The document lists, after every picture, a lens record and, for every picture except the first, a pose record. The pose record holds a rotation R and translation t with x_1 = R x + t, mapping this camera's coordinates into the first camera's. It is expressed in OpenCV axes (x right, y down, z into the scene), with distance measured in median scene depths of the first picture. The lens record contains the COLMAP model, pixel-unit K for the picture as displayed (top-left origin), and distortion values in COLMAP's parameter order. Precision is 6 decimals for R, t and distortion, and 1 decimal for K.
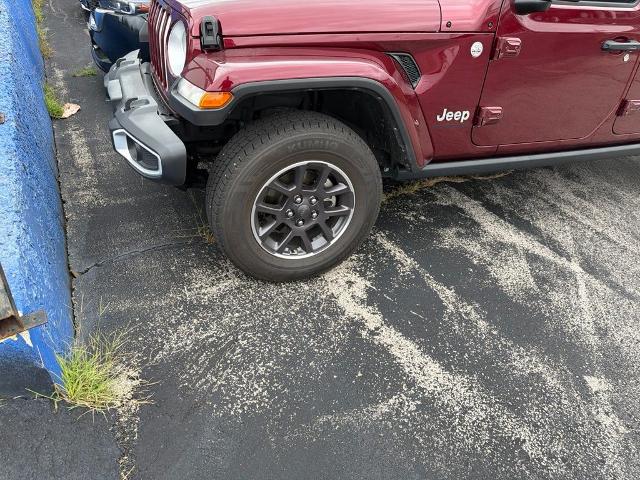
lens RADIAL K [[449.0, 0, 317.9], [0, 449.0, 242.8], [0, 0, 1]] dist [0.047363, -0.058389]
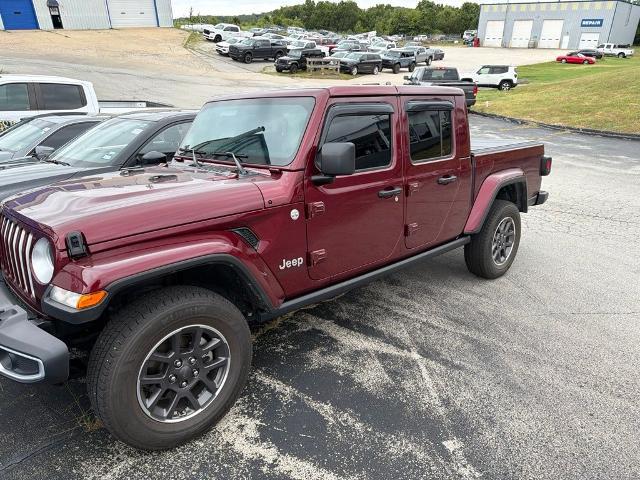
lens RADIAL K [[449.0, 0, 320.6], [0, 449.0, 239.7], [0, 0, 1]] dist [0.047363, -0.058389]
pose [[0.926345, -0.185213, 0.327996, -0.027340], [0.273299, 0.929709, -0.246878, -0.008182], [-0.259216, 0.318335, 0.911850, -0.203639]]
